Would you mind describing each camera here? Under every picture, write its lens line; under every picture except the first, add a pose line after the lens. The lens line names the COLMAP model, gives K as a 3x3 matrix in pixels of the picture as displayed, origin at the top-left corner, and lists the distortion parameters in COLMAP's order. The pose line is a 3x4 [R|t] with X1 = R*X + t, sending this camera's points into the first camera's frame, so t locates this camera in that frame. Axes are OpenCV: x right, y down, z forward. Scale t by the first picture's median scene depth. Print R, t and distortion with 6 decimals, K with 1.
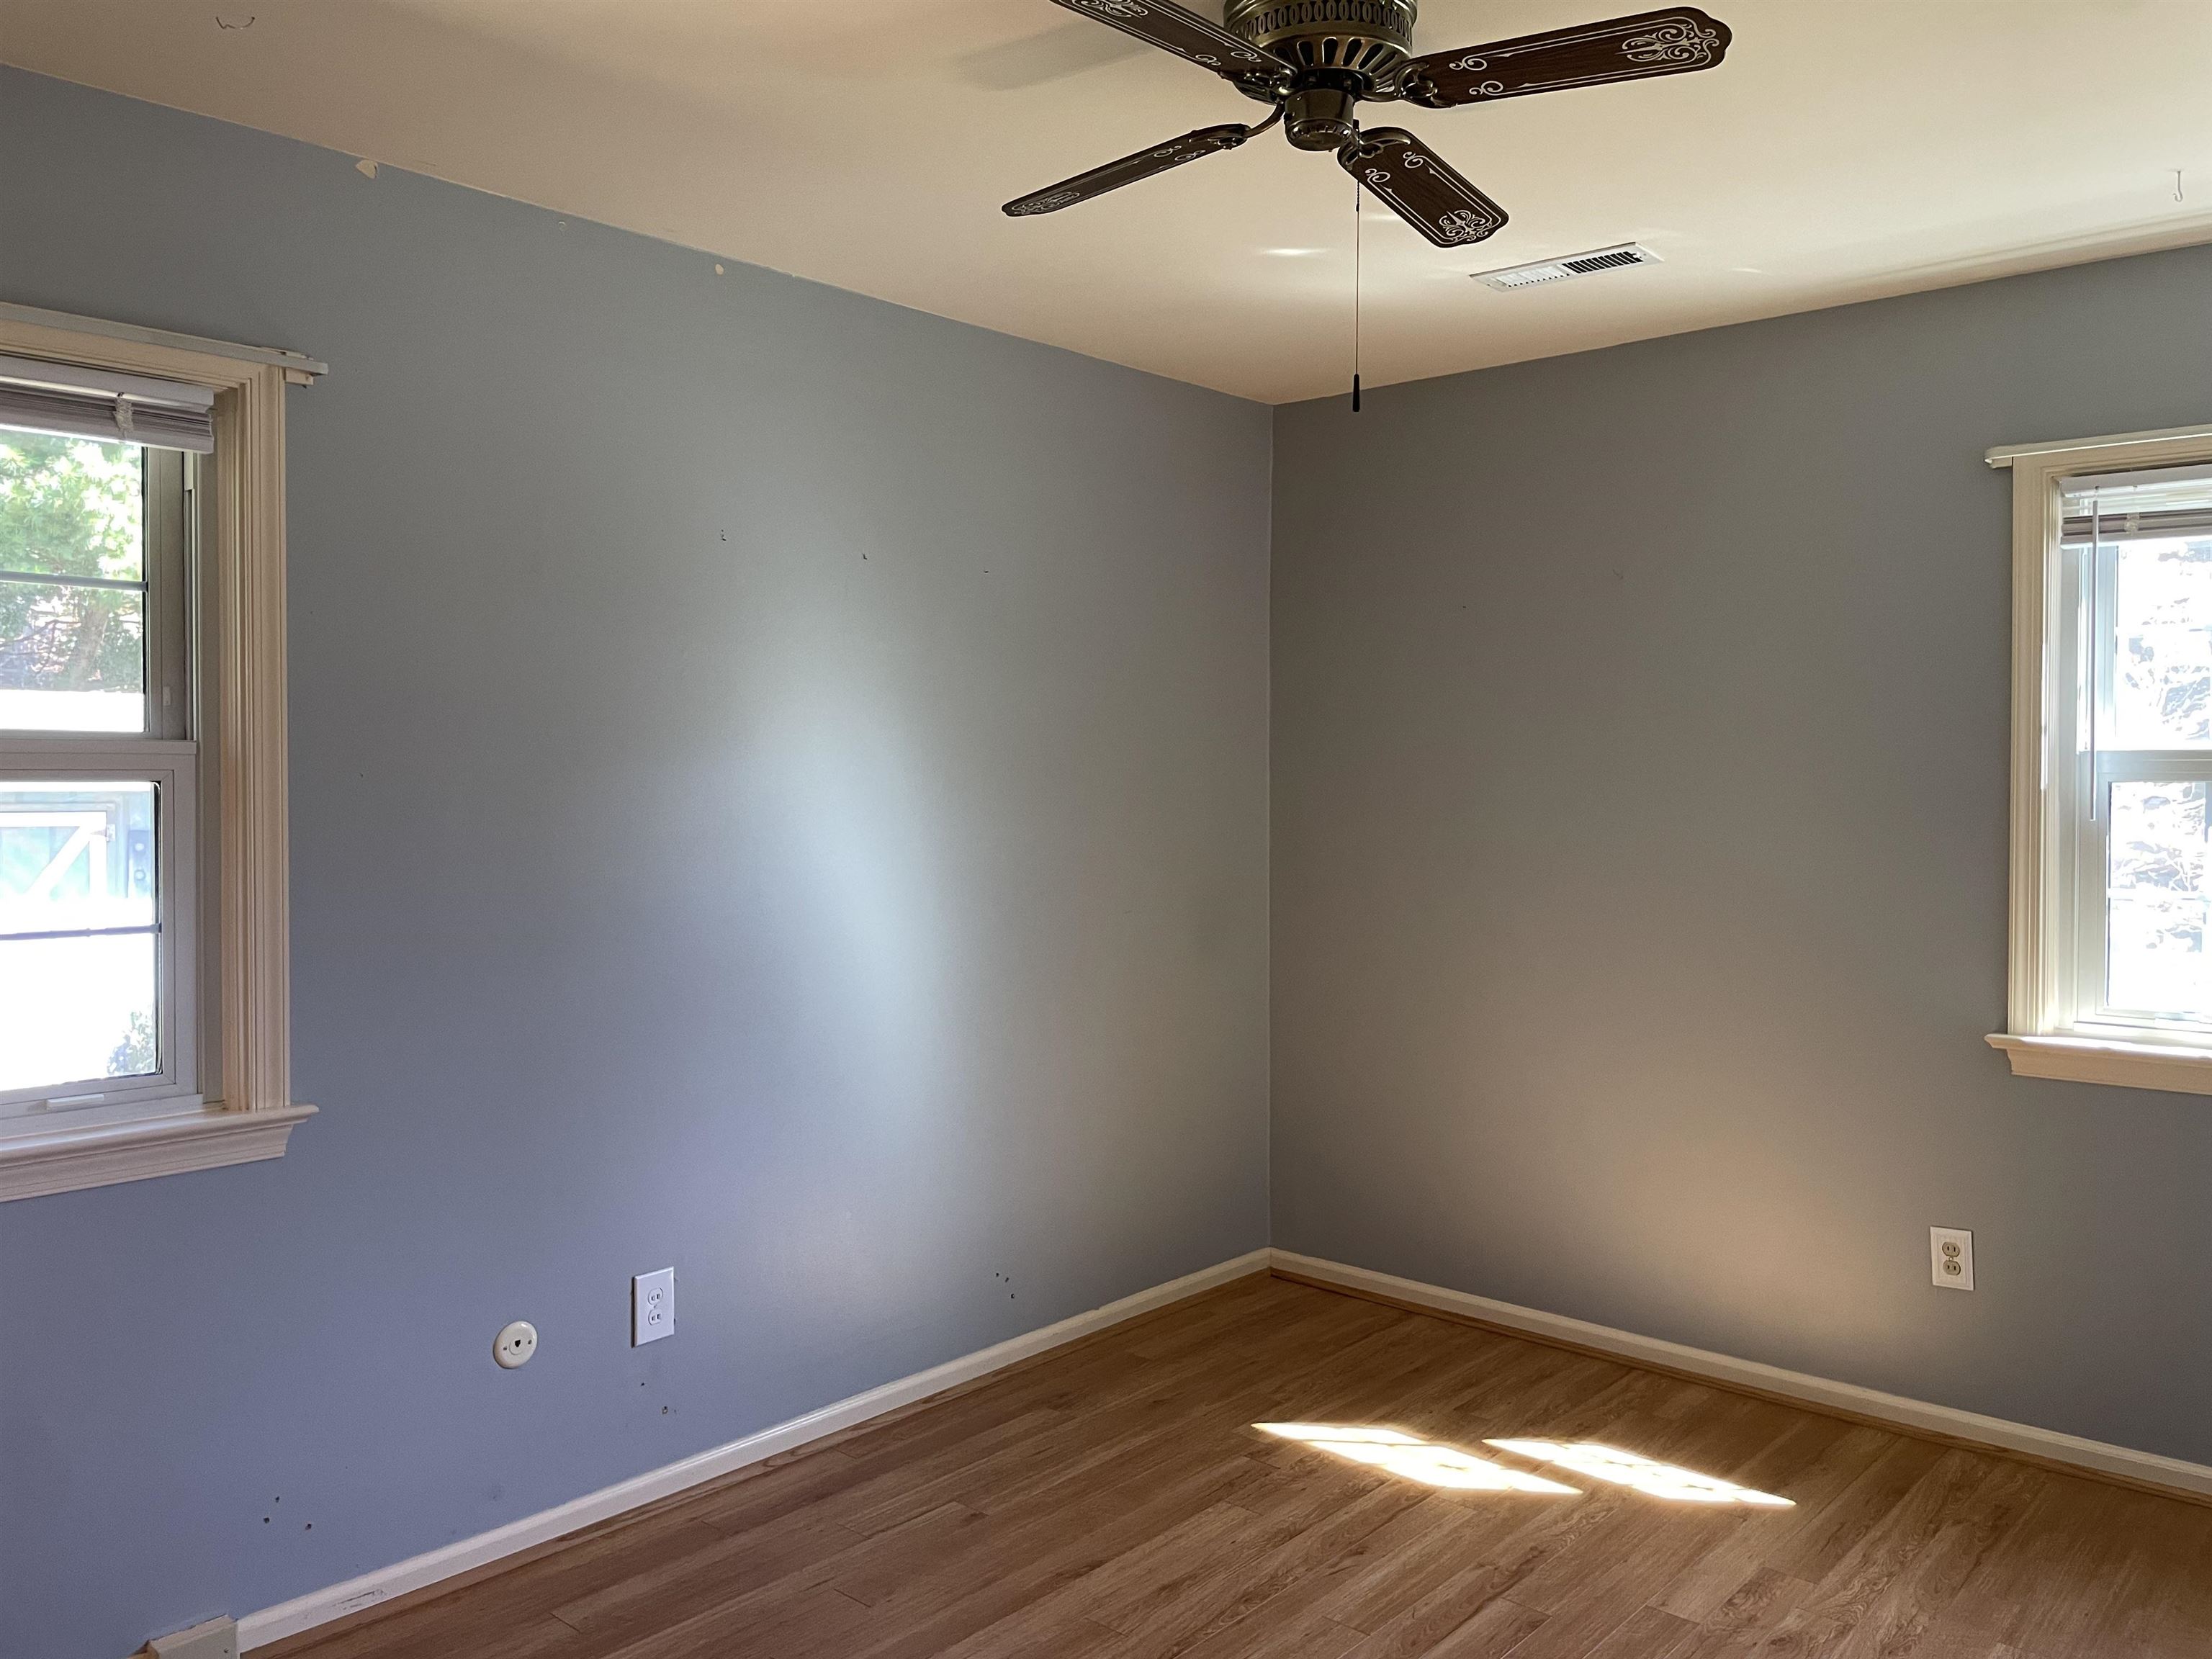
lens RADIAL K [[1676.8, 0, 1110.0], [0, 1676.8, 830.8], [0, 0, 1]] dist [0.107205, -0.157014]
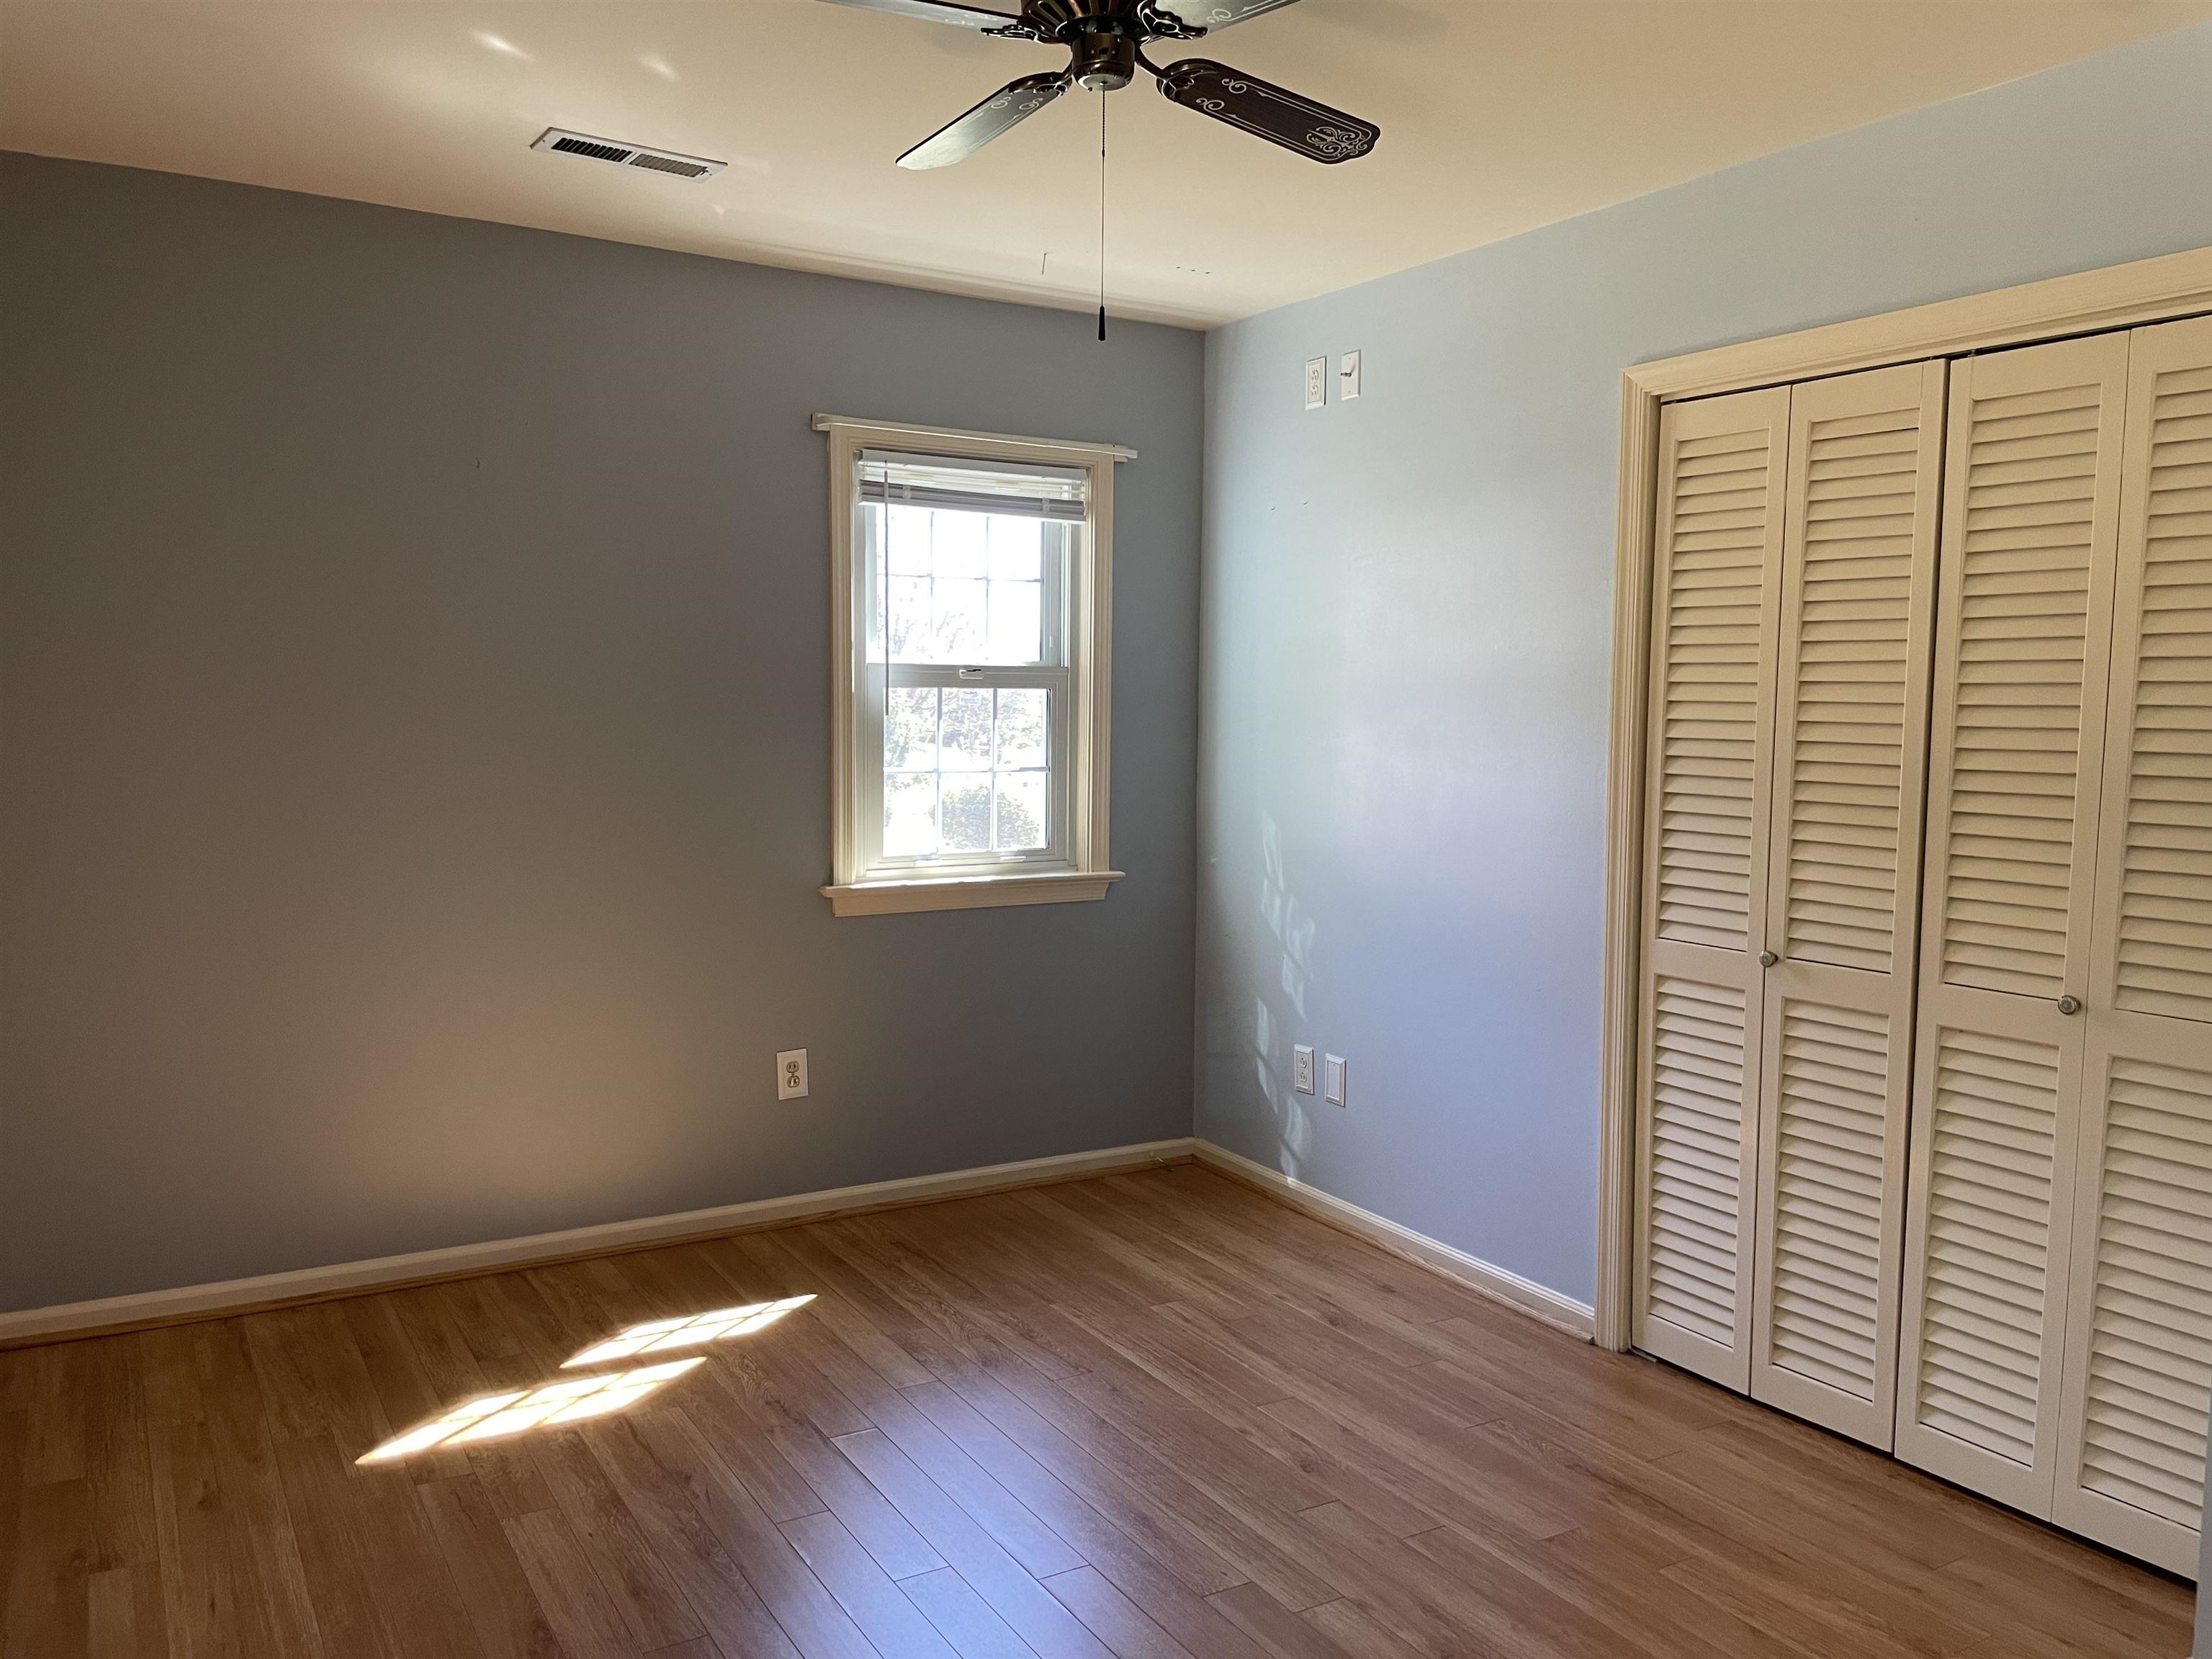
lens RADIAL K [[1676.8, 0, 1110.0], [0, 1676.8, 830.8], [0, 0, 1]] dist [0.107205, -0.157014]
pose [[0.305066, -0.071102, 0.949673, -0.604485], [0.021862, 0.997469, 0.067658, -0.001808], [-0.952080, 0.000122, 0.305848, 0.428905]]
